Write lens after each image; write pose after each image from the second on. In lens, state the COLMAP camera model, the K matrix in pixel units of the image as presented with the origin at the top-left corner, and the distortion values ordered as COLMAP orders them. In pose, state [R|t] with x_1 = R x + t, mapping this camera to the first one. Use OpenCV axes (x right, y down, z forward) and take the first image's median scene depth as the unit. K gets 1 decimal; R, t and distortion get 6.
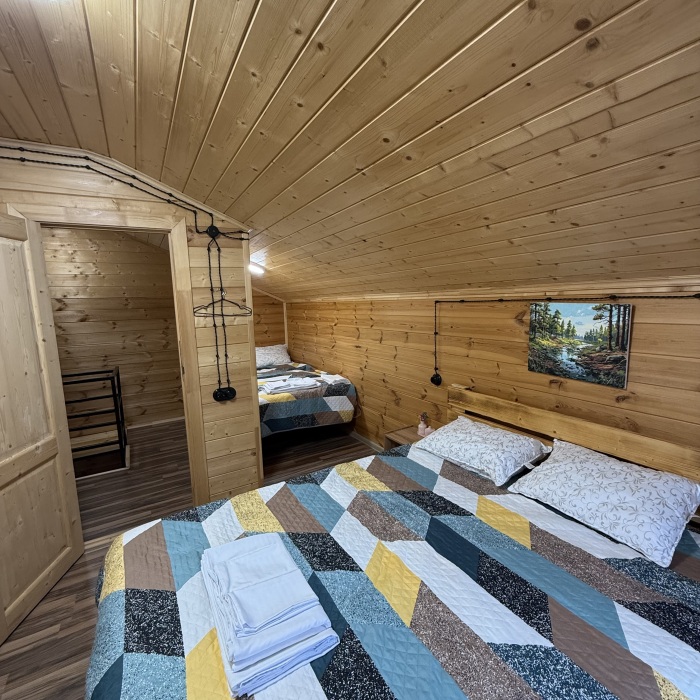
lens RADIAL K [[366.1, 0, 350.0], [0, 366.1, 350.0], [0, 0, 1]] dist [-0.000102, 0.000001]
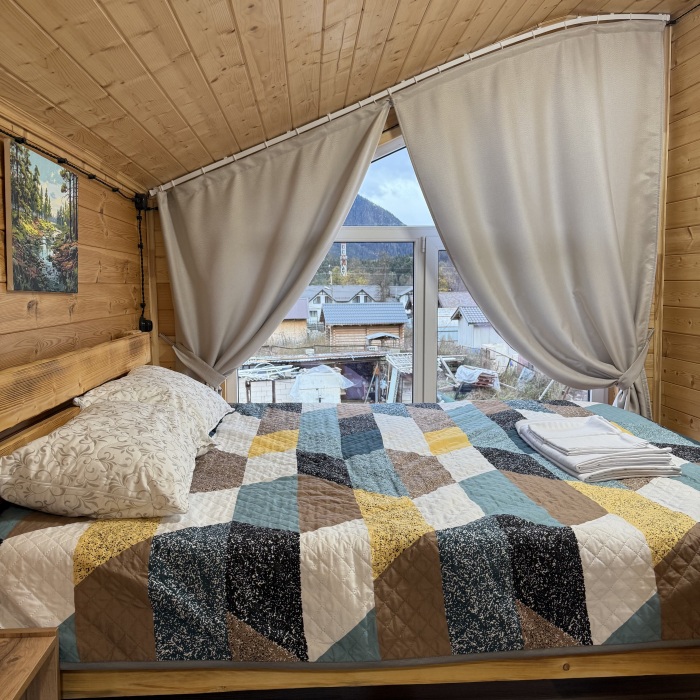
lens RADIAL K [[648.8, 0, 350.0], [0, 648.8, 350.0], [0, 0, 1]] dist [0.054724, -0.006263]
pose [[-0.896411, -0.009394, 0.443124, -0.291796], [0.092606, 0.973740, 0.207979, -0.004324], [-0.433442, 0.227470, -0.872001, 1.780210]]
